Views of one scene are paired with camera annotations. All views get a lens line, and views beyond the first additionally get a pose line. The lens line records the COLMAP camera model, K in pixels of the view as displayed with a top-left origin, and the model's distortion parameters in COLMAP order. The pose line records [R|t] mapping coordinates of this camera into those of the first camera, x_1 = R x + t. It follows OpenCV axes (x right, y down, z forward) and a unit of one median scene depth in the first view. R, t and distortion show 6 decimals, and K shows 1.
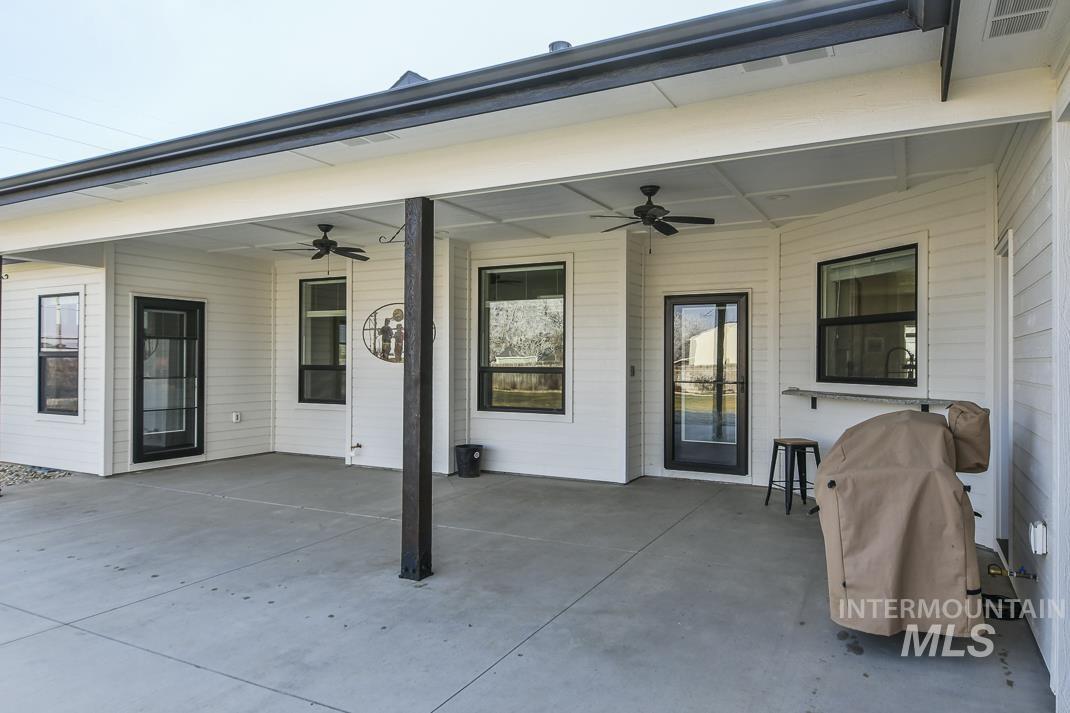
lens RADIAL K [[698.9, 0, 535.8], [0, 698.9, 314.7], [0, 0, 1]] dist [-0.001896, -0.004112]
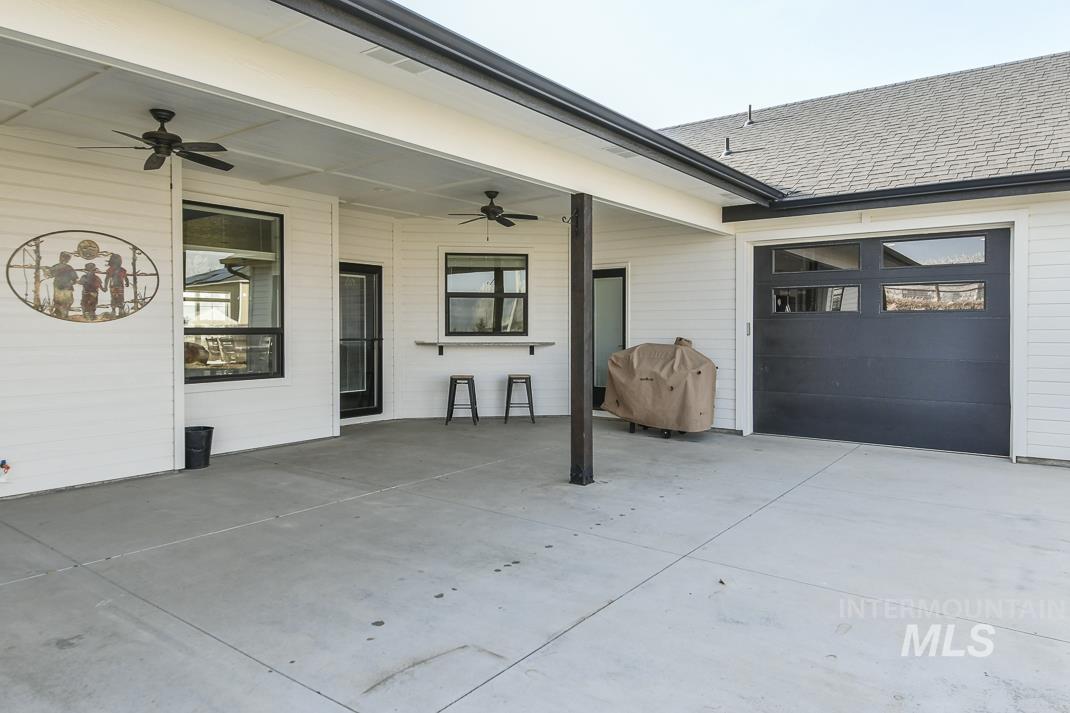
lens RADIAL K [[679.2, 0, 575.6], [0, 679.2, 329.9], [0, 0, 1]] dist [0.004647, 0.000014]
pose [[0.128559, -0.009989, 0.991652, -0.816789], [-0.067962, 0.997510, 0.018859, 0.034198], [-0.989370, -0.069819, 0.127560, 0.486904]]
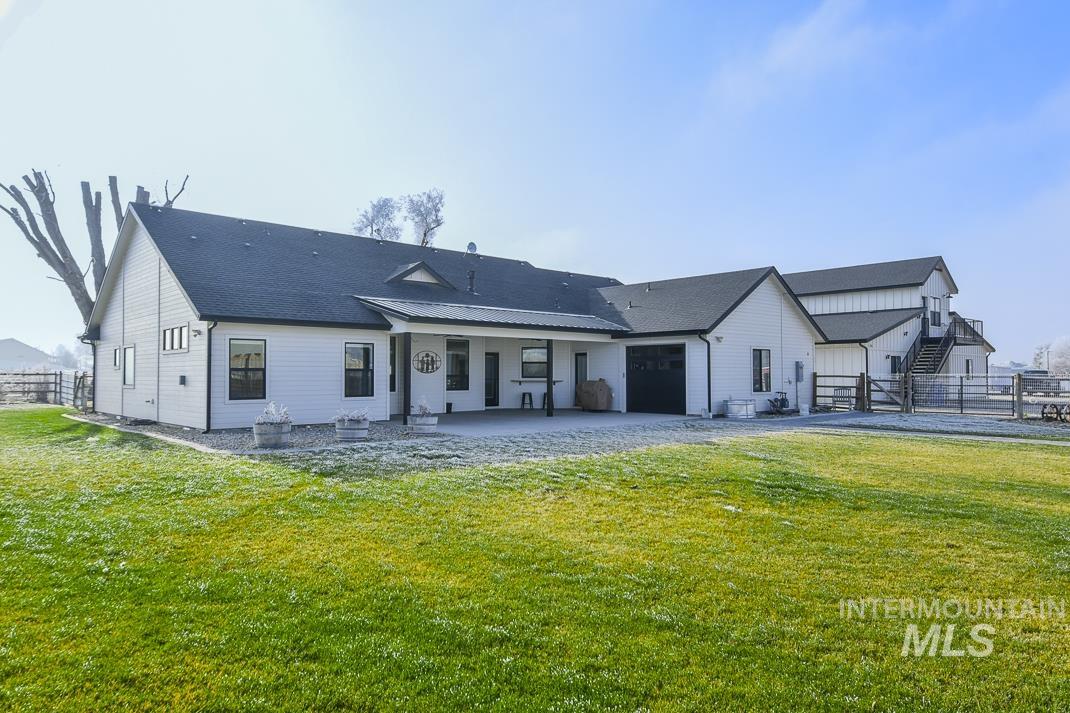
lens RADIAL K [[632.9, 0, 535.0], [0, 632.9, 356.5], [0, 0, 1]] dist [0.003271, 0.000181]
pose [[0.346004, 0.020003, 0.938020, -2.397861], [-0.062087, 0.998069, 0.001619, -0.025284], [-0.936176, -0.058799, 0.346578, -0.203932]]
